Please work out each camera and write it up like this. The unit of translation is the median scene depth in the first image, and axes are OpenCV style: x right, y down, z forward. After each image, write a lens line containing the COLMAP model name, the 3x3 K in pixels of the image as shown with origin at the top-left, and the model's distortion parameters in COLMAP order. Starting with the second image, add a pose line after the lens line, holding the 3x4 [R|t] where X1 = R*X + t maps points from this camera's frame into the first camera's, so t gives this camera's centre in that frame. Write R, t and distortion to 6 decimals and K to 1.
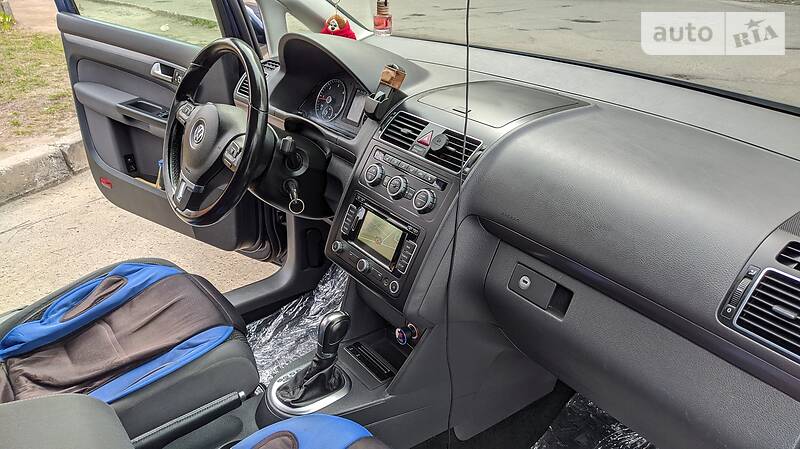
lens RADIAL K [[598.9, 0, 400.0], [0, 598.9, 224.5], [0, 0, 1]] dist [0.049990, -0.072584]
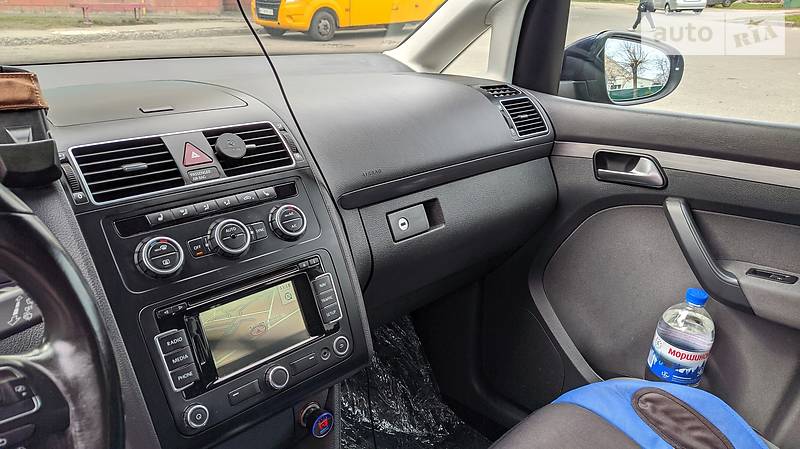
lens RADIAL K [[598.9, 0, 400.0], [0, 598.9, 224.5], [0, 0, 1]] dist [0.049990, -0.072584]
pose [[-0.145688, -0.360695, 0.921235, -0.629125], [0.407879, 0.826452, 0.388088, -0.259428], [-0.901338, 0.432292, 0.026716, 0.899909]]
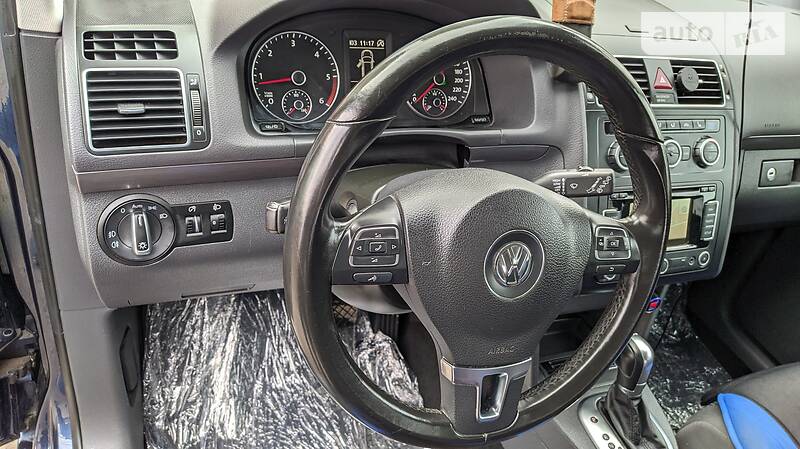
lens RADIAL K [[598.9, 0, 400.0], [0, 598.9, 224.5], [0, 0, 1]] dist [0.049990, -0.072584]
pose [[0.273894, -0.551710, 0.787781, -0.823992], [0.243898, 0.832171, 0.498000, -0.496634], [-0.930320, 0.055739, 0.362488, 1.136017]]
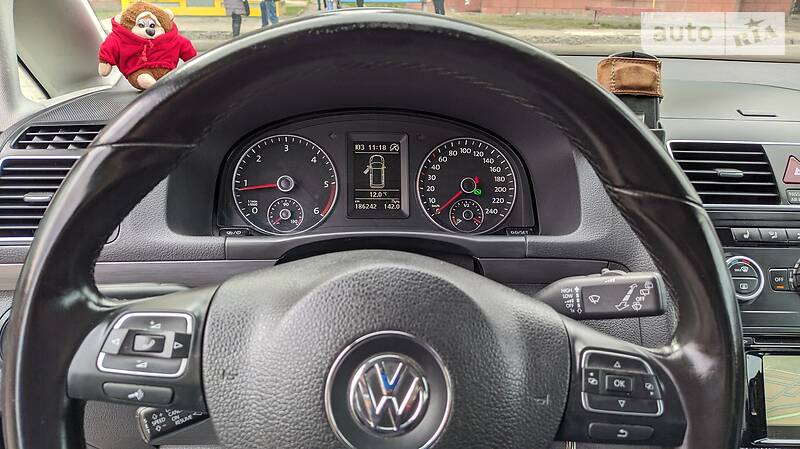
lens RADIAL K [[598.9, 0, 400.0], [0, 598.9, 224.5], [0, 0, 1]] dist [0.049990, -0.072584]
pose [[0.565509, -0.293130, 0.770892, -0.612388], [0.334788, 0.935821, 0.110251, -0.297714], [-0.753735, 0.195738, 0.627352, 1.026196]]
